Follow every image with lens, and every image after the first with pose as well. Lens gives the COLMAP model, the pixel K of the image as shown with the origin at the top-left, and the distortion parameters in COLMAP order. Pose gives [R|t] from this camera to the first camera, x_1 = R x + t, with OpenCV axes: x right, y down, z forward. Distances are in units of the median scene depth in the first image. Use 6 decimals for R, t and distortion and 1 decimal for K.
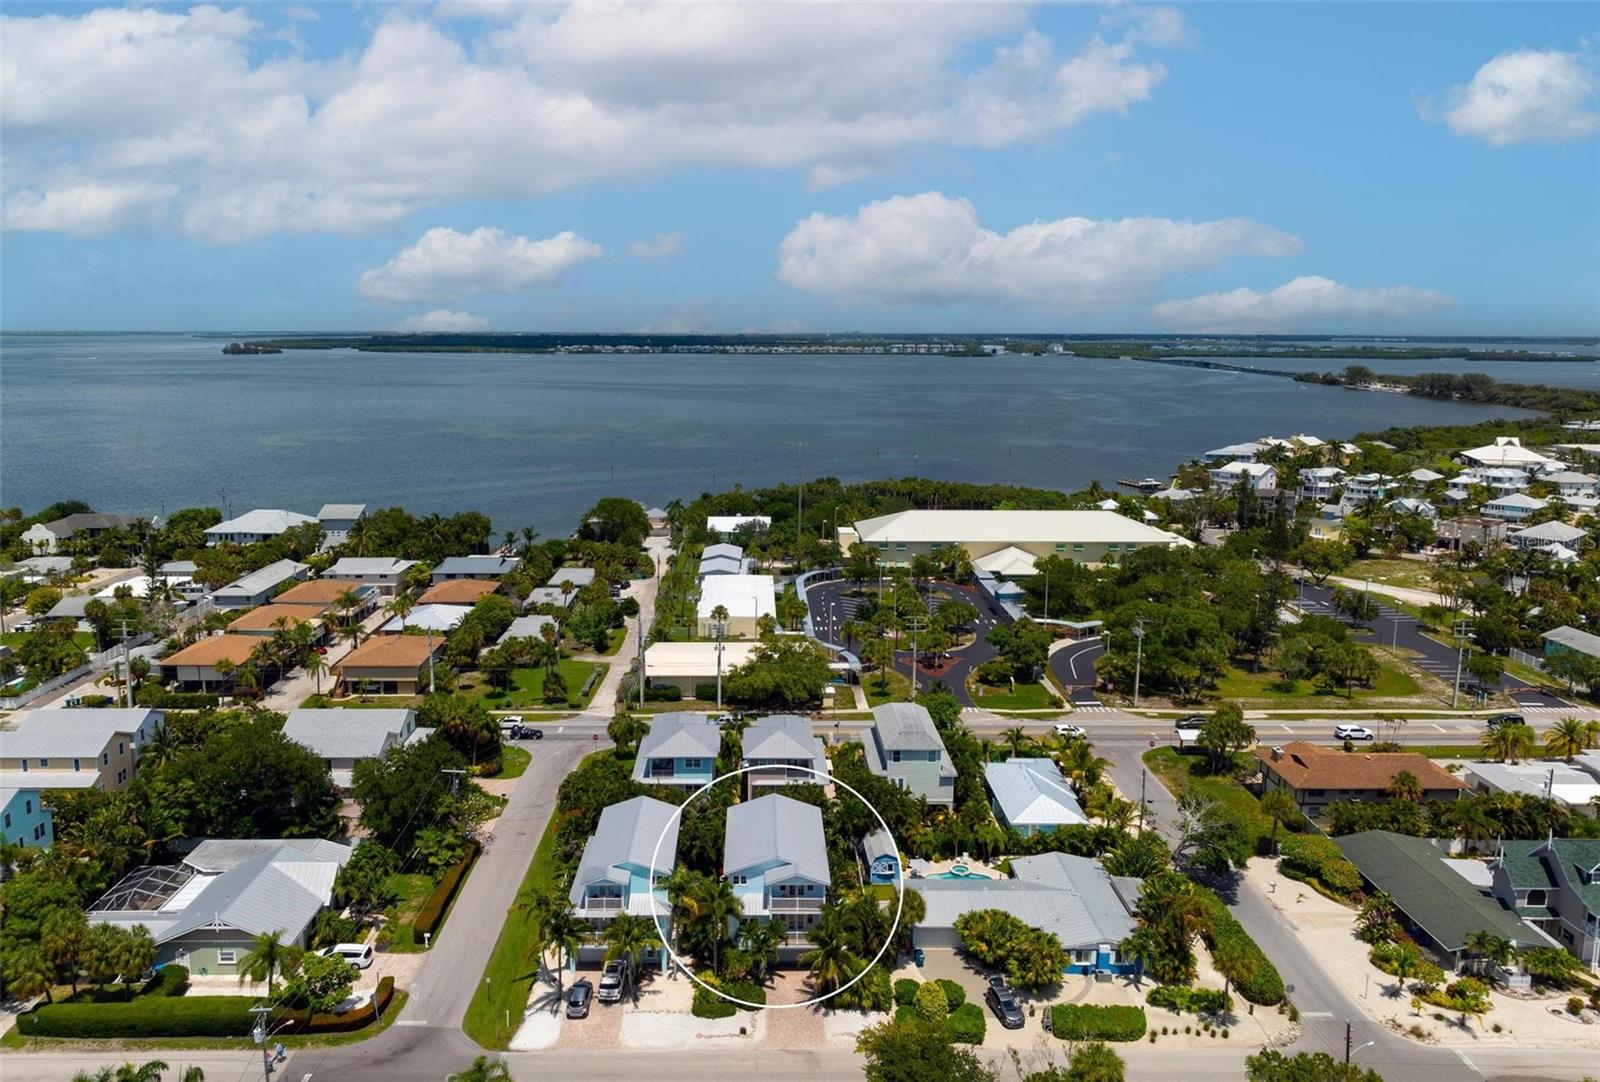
lens RADIAL K [[1146.7, 0, 762.4], [0, 1146.7, 534.4], [0, 0, 1]] dist [0.003692, -0.006348]
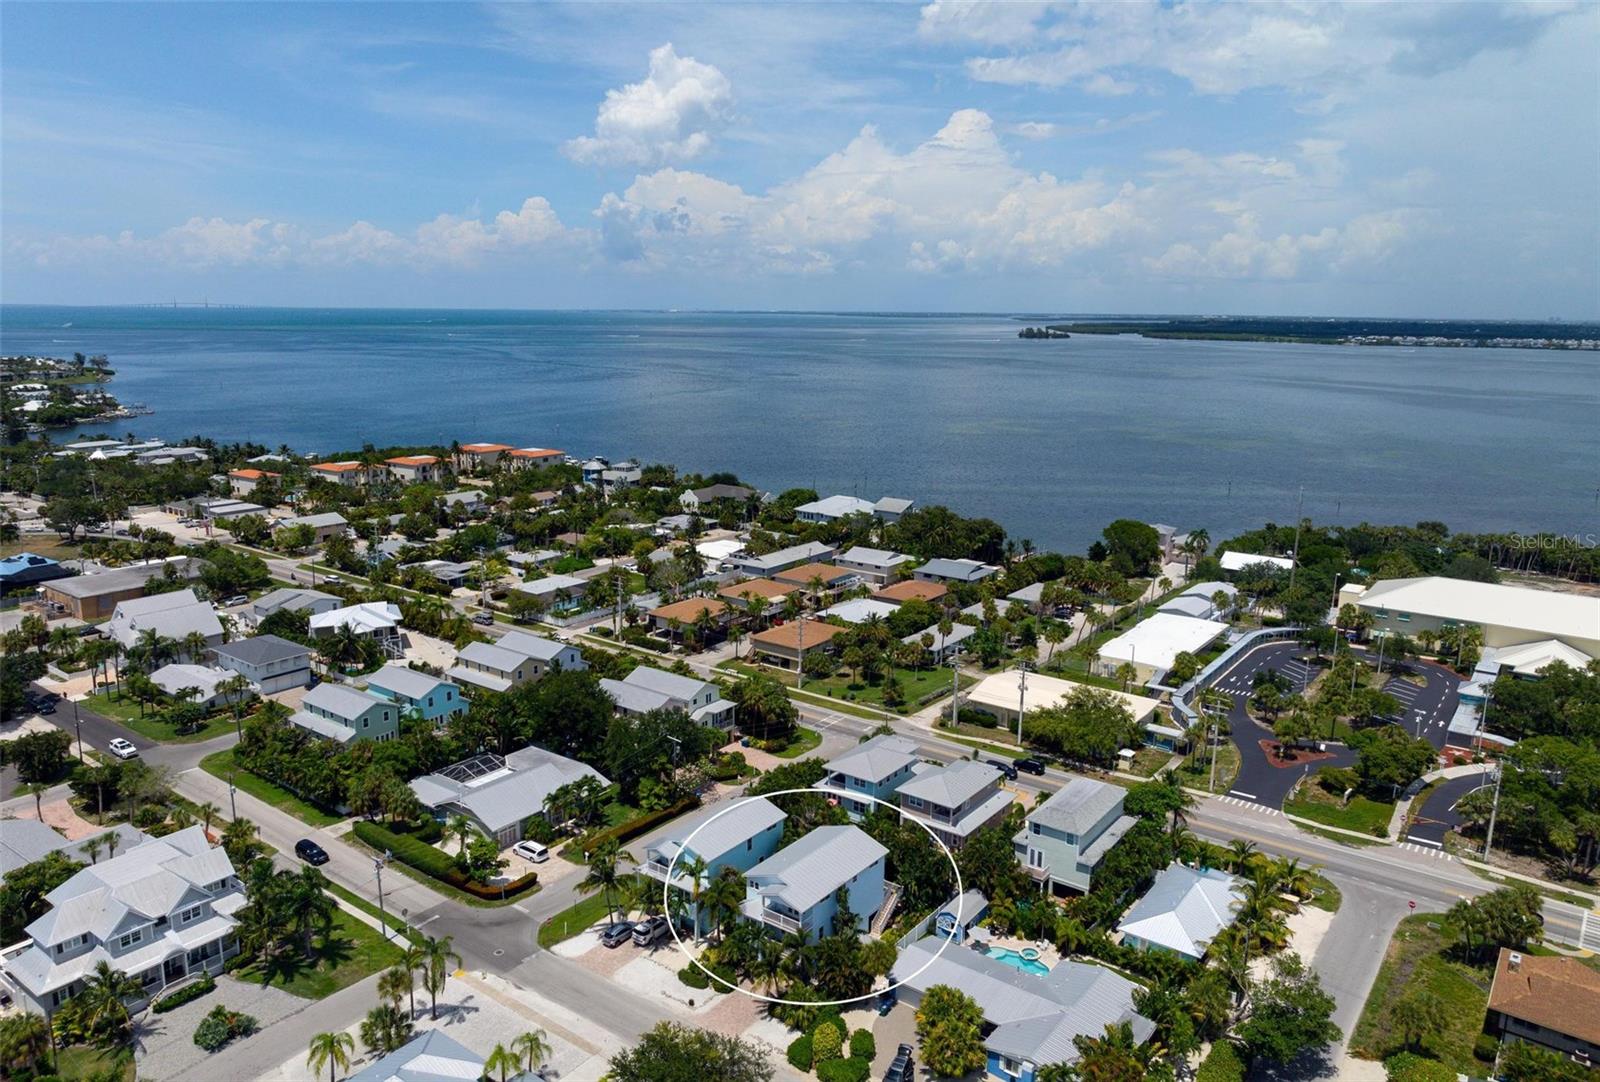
lens RADIAL K [[1118.1, 0, 799.3], [0, 1118.1, 562.1], [0, 0, 1]] dist [0.003979, -0.007919]
pose [[0.797183, 0.139052, -0.587507, 0.555861], [-0.113721, 0.990281, 0.080074, -0.103764], [0.592931, 0.002978, 0.805248, 0.098259]]
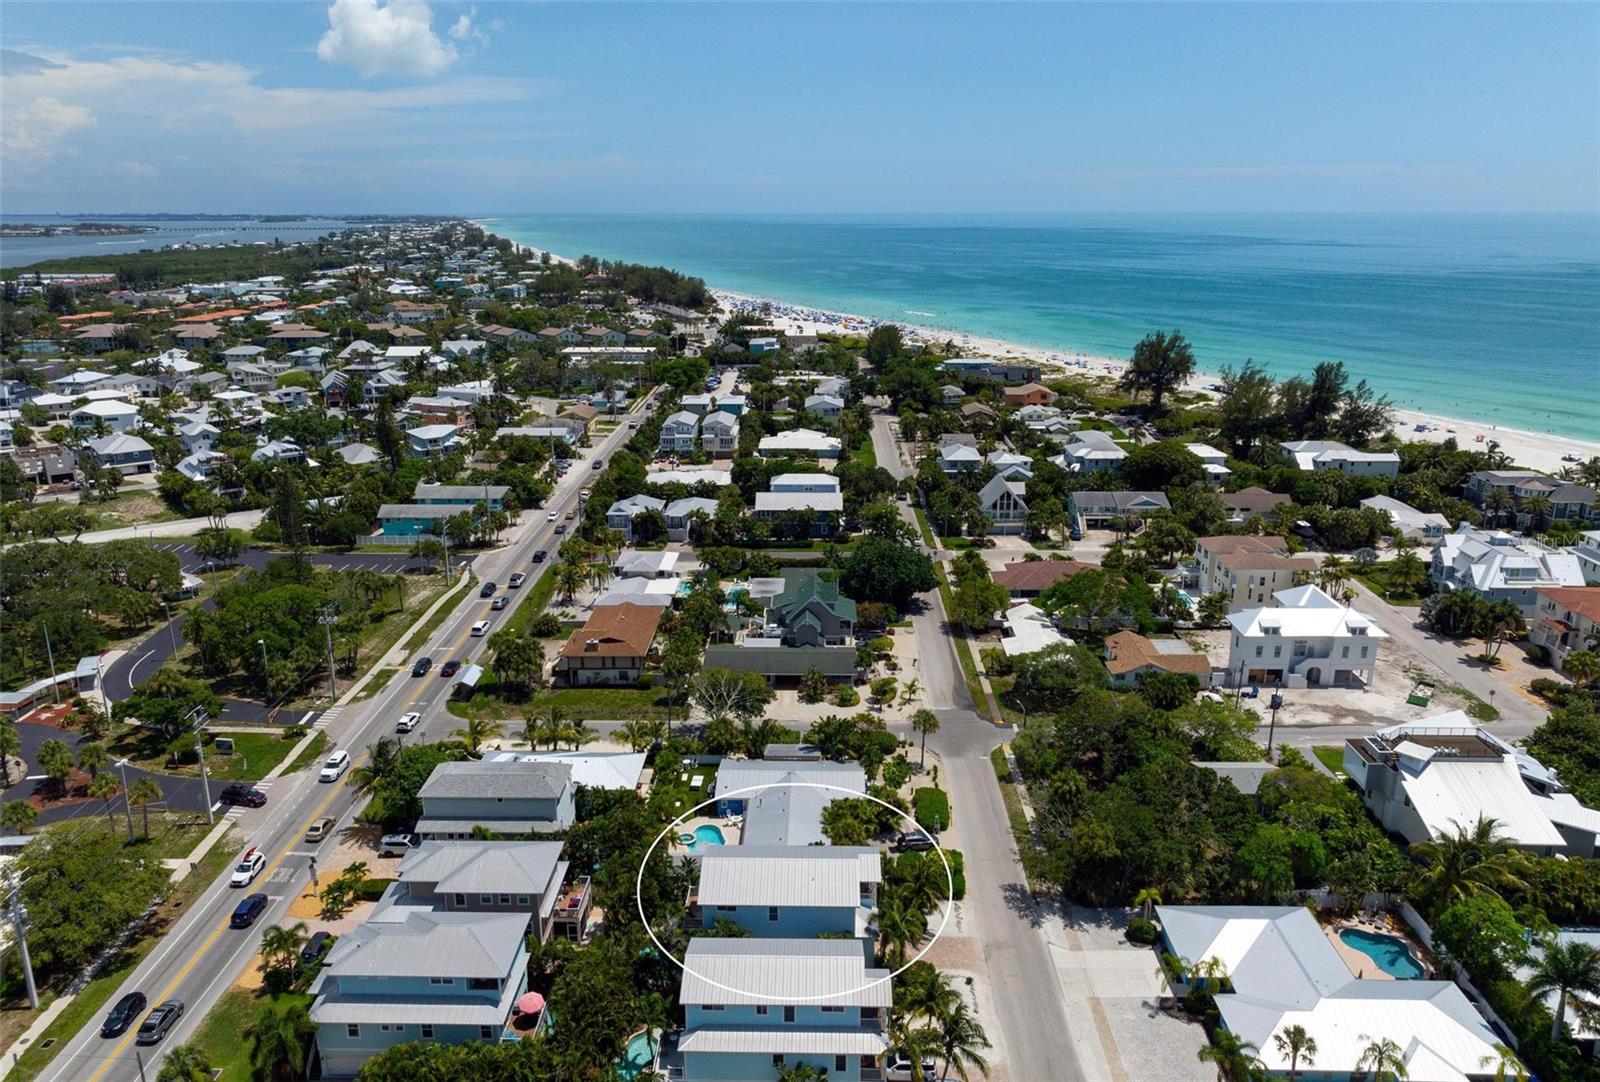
lens RADIAL K [[1118.9, 0, 800.0], [0, 1118.9, 541.0], [0, 0, 1]] dist [0.007680, -0.012079]
pose [[0.026393, -0.290014, 0.956658, -0.736407], [0.179504, 0.942812, 0.280864, -0.232676], [-0.983403, 0.164311, 0.076943, 0.802698]]
